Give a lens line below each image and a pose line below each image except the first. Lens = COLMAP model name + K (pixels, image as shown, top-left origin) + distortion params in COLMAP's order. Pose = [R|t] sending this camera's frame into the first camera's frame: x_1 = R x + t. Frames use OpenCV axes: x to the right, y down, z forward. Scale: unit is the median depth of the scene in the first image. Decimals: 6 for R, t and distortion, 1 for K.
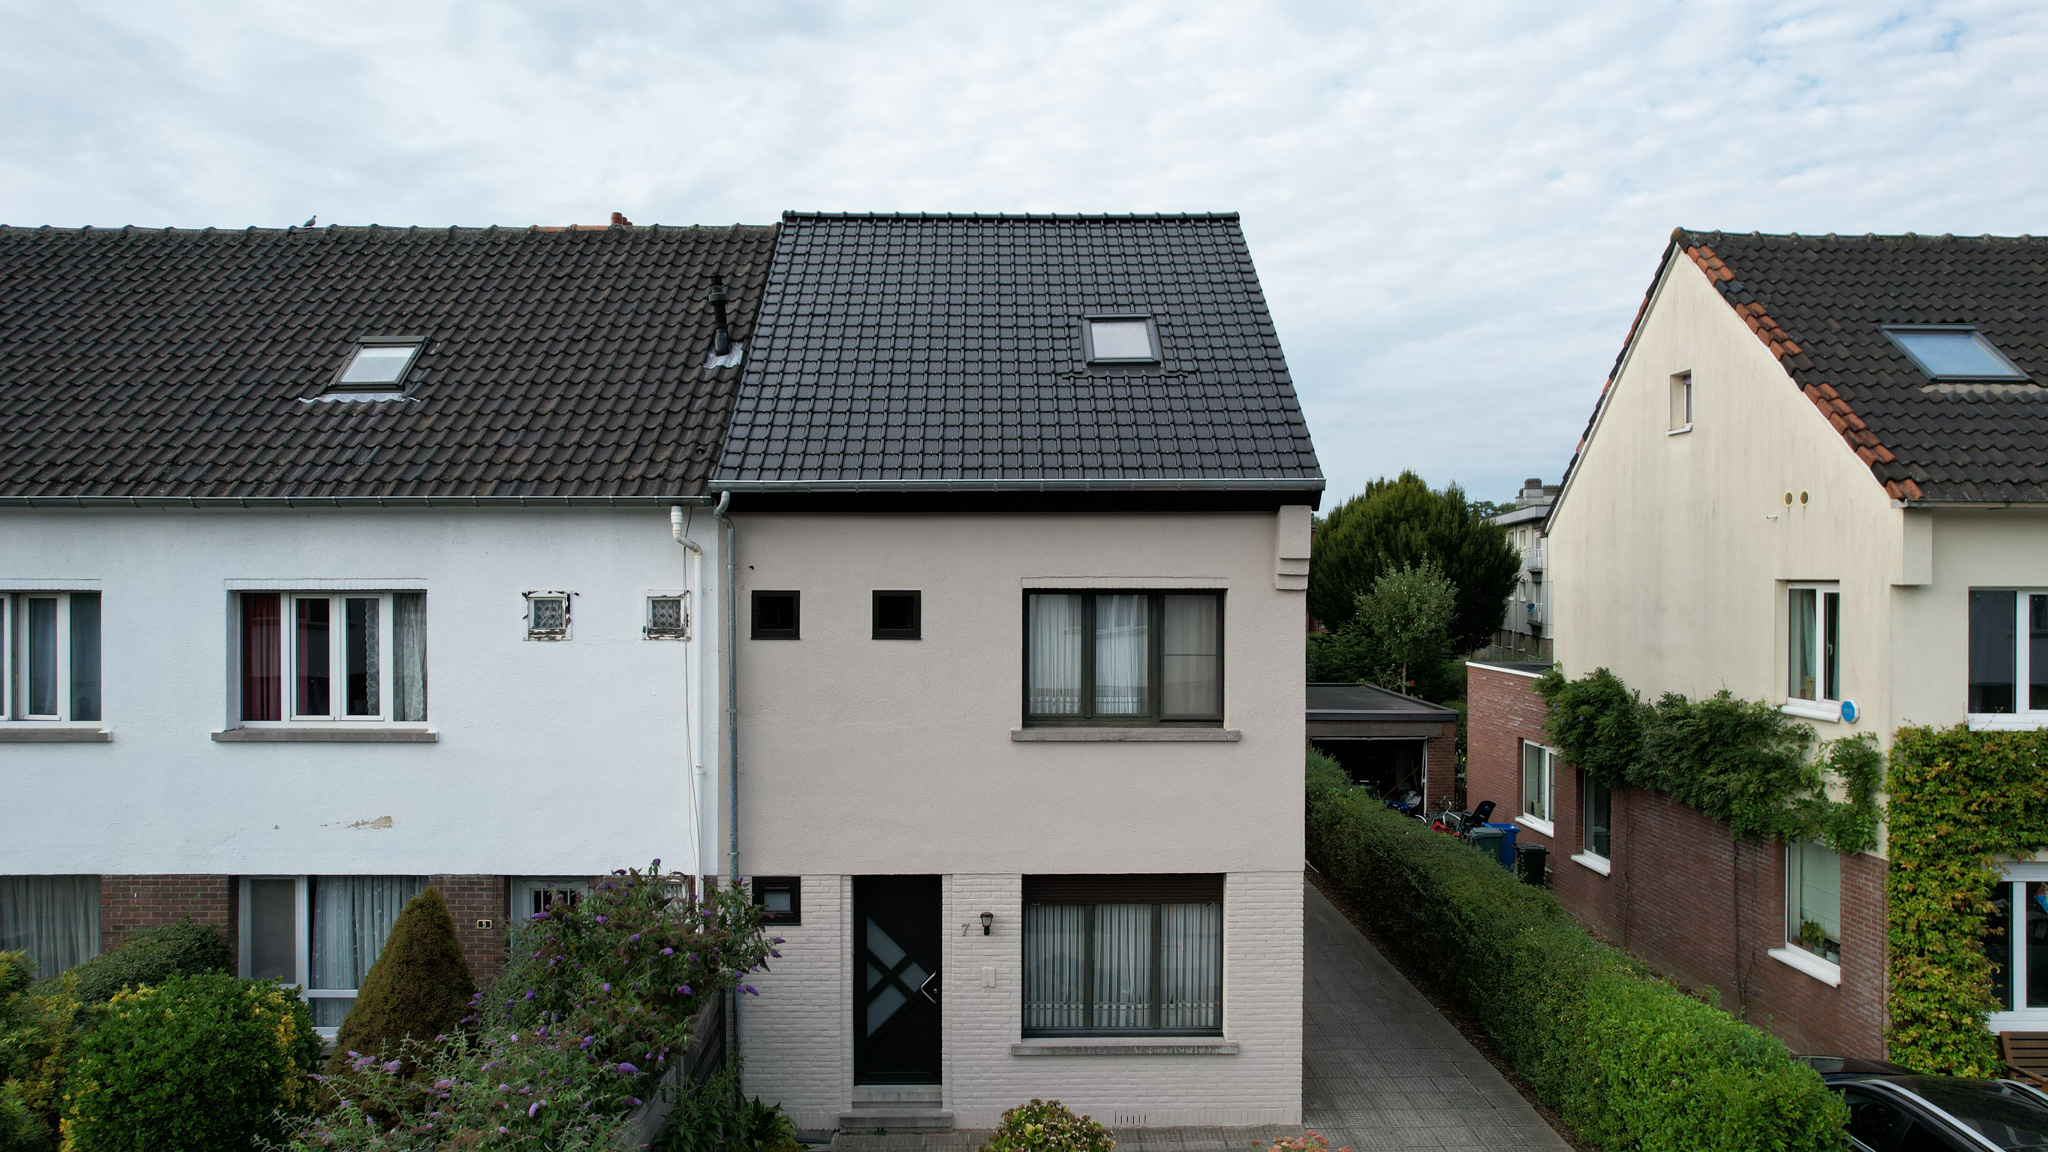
lens RADIAL K [[1331.0, 0, 1024.0], [0, 1331.0, 576.0], [0, 0, 1]] dist [-0.112835, 0.101115]
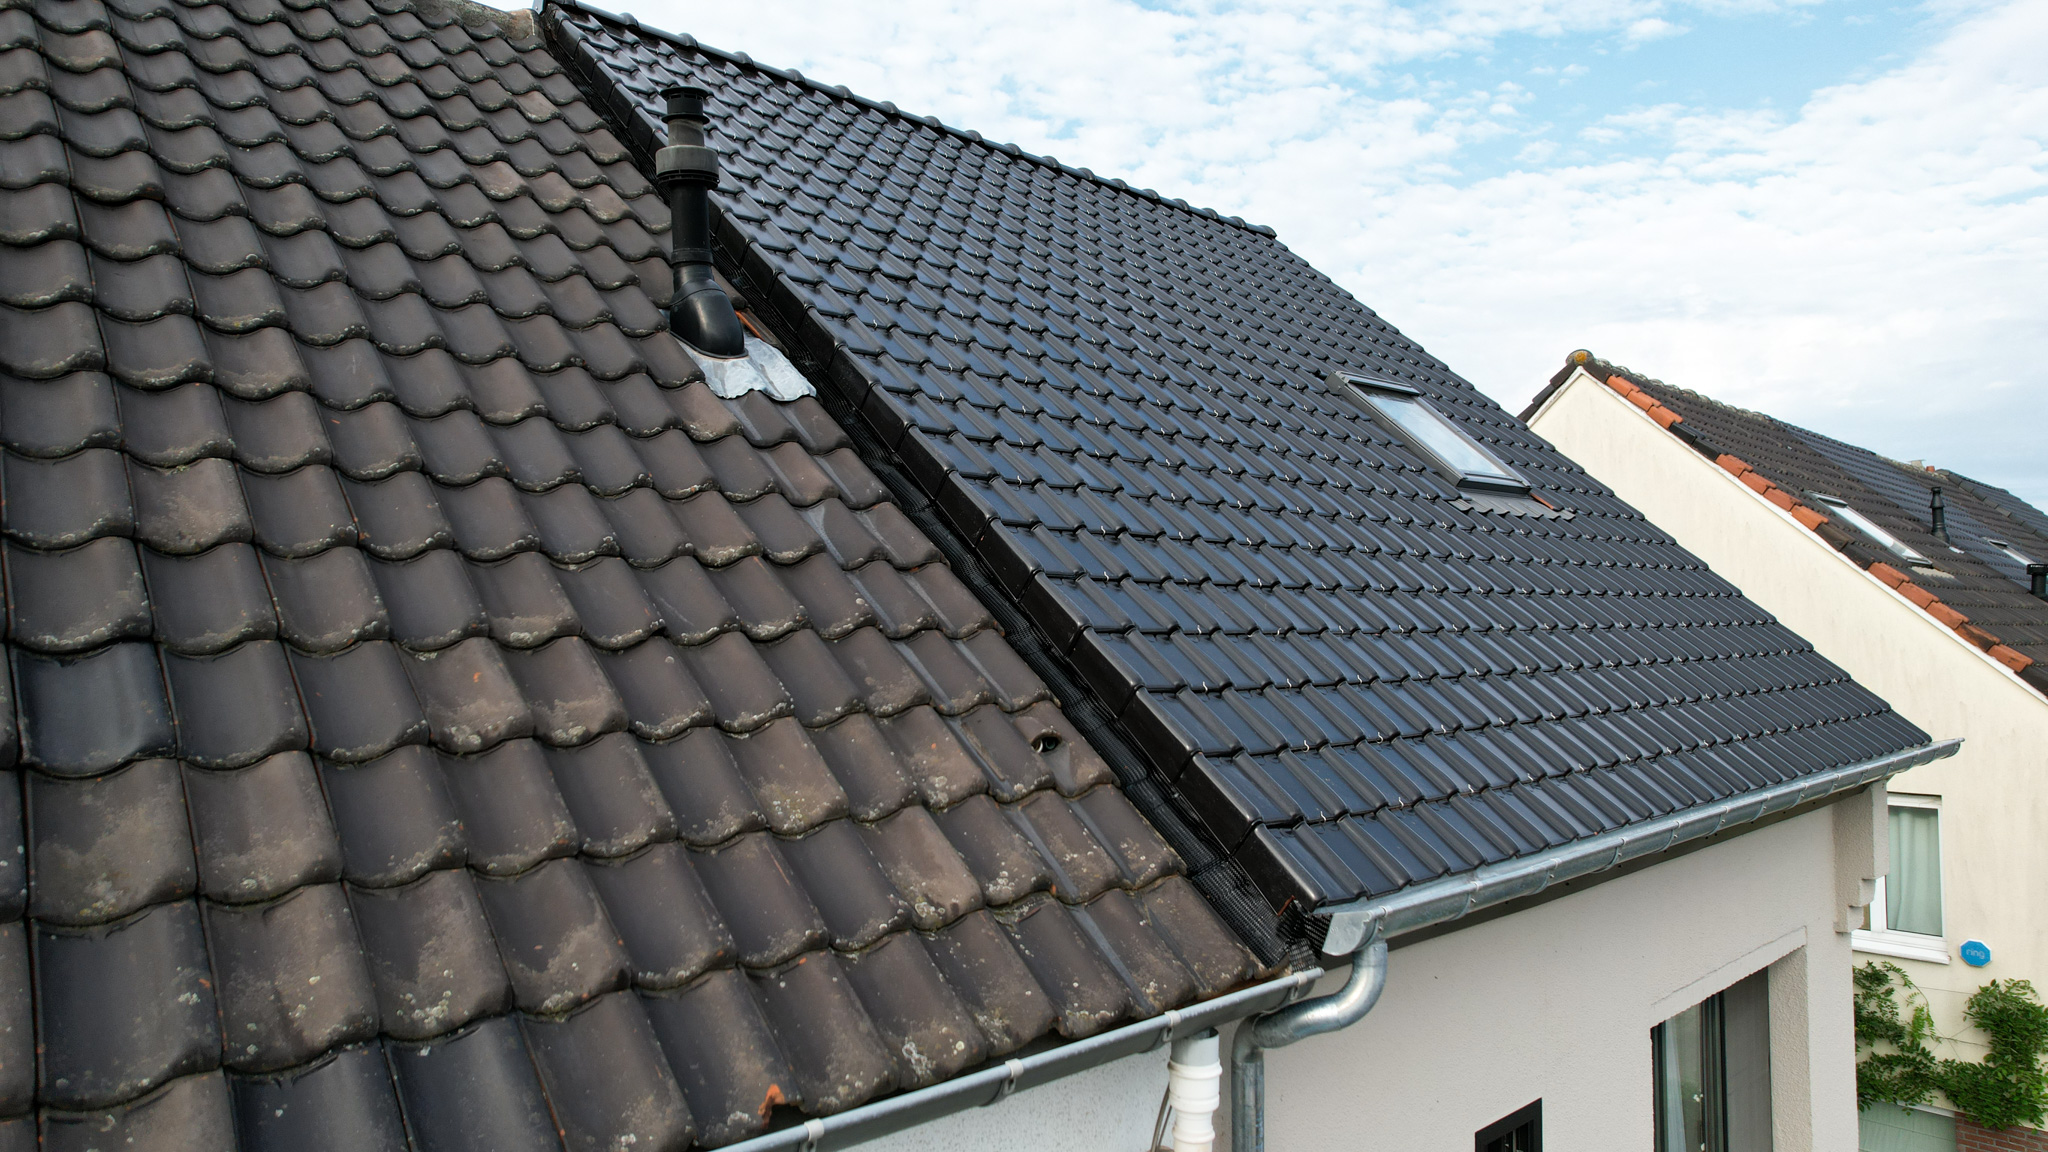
lens RADIAL K [[1331.0, 0, 1024.0], [0, 1331.0, 576.0], [0, 0, 1]] dist [-0.112835, 0.101115]
pose [[0.733627, 0.029022, 0.678932, -0.392070], [0.000506, 0.999064, -0.043253, -0.103157], [-0.679552, 0.032075, 0.732926, 0.755981]]
